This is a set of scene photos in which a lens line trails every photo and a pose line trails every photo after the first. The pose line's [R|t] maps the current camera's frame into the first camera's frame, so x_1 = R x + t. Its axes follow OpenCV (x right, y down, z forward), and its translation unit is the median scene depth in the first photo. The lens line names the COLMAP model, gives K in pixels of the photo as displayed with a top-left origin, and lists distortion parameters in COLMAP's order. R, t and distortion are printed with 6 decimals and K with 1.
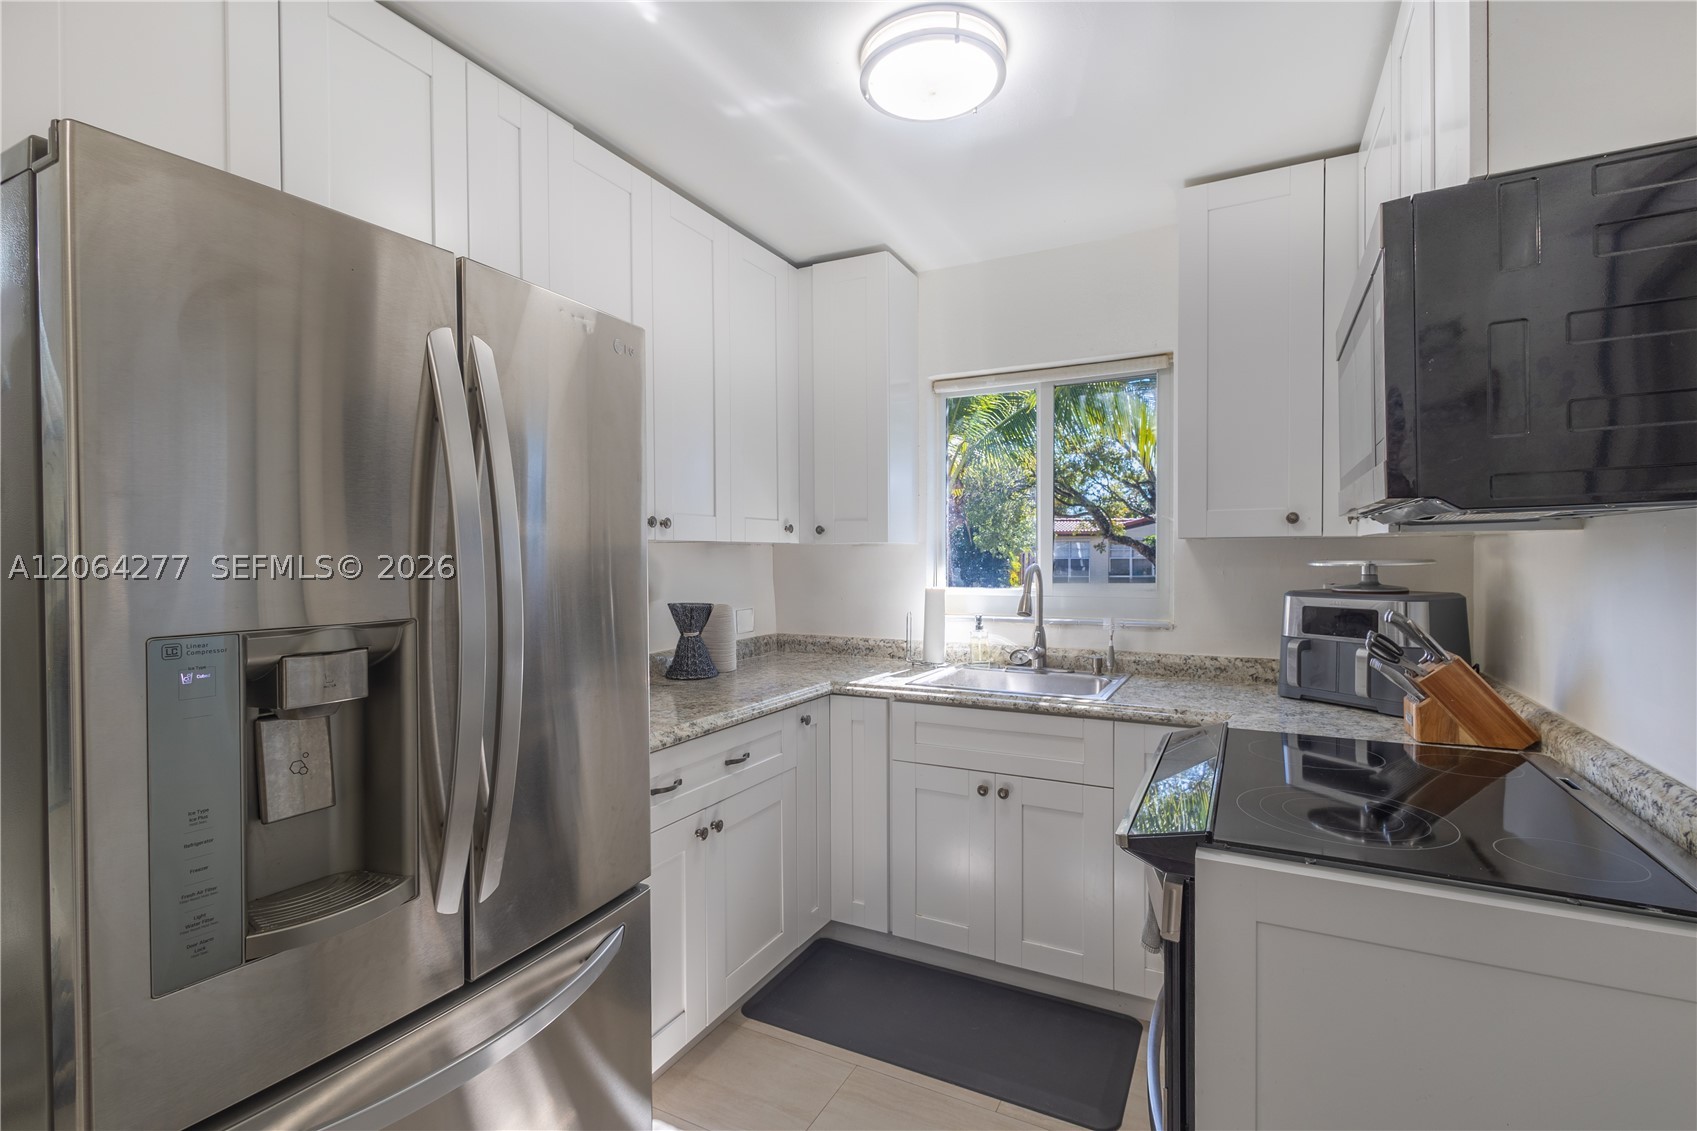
lens RADIAL K [[776.1, 0, 848.5], [0, 776.1, 565.5], [0, 0, 1]] dist [0.002037, -0.000355]
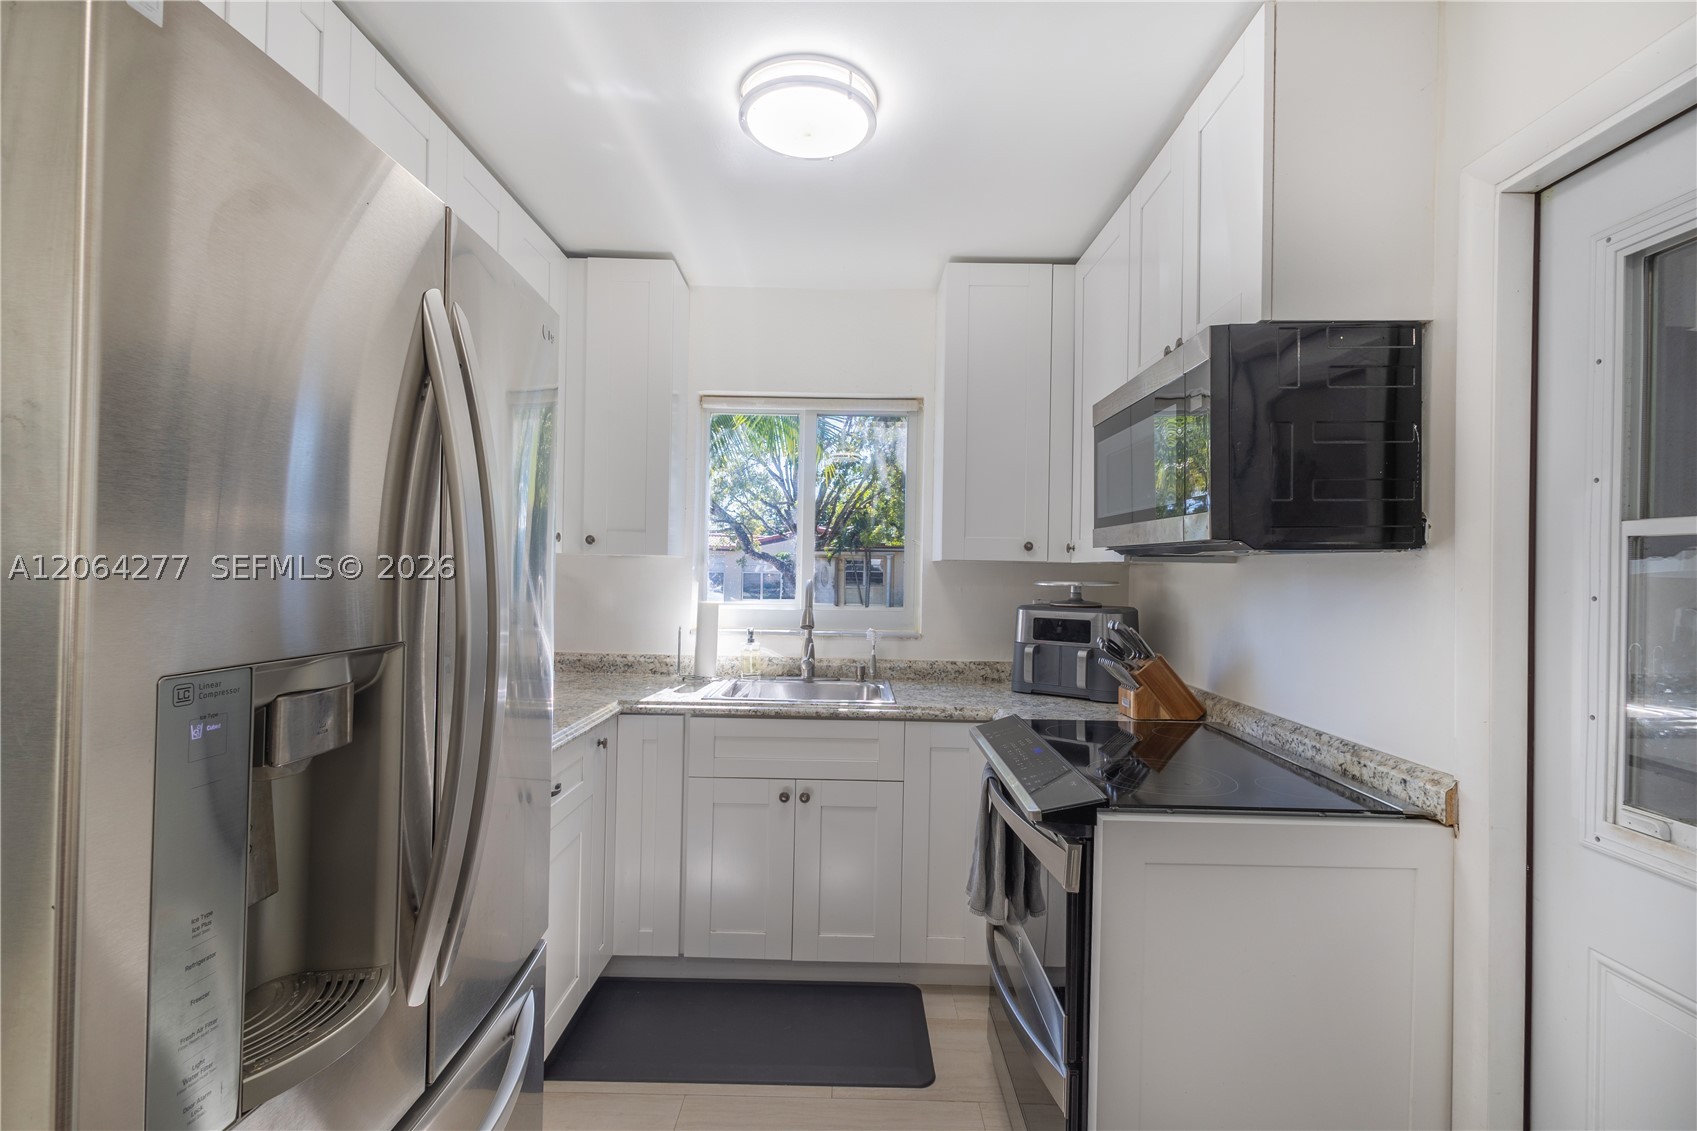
lens RADIAL K [[775.0, 0, 848.5], [0, 775.0, 565.5], [0, 0, 1]] dist [0.002594, -0.001101]
pose [[0.890282, 0.023863, 0.454784, -0.219558], [-0.016424, 0.999659, -0.020302, -0.001056], [-0.455113, 0.010605, 0.890371, 0.030162]]
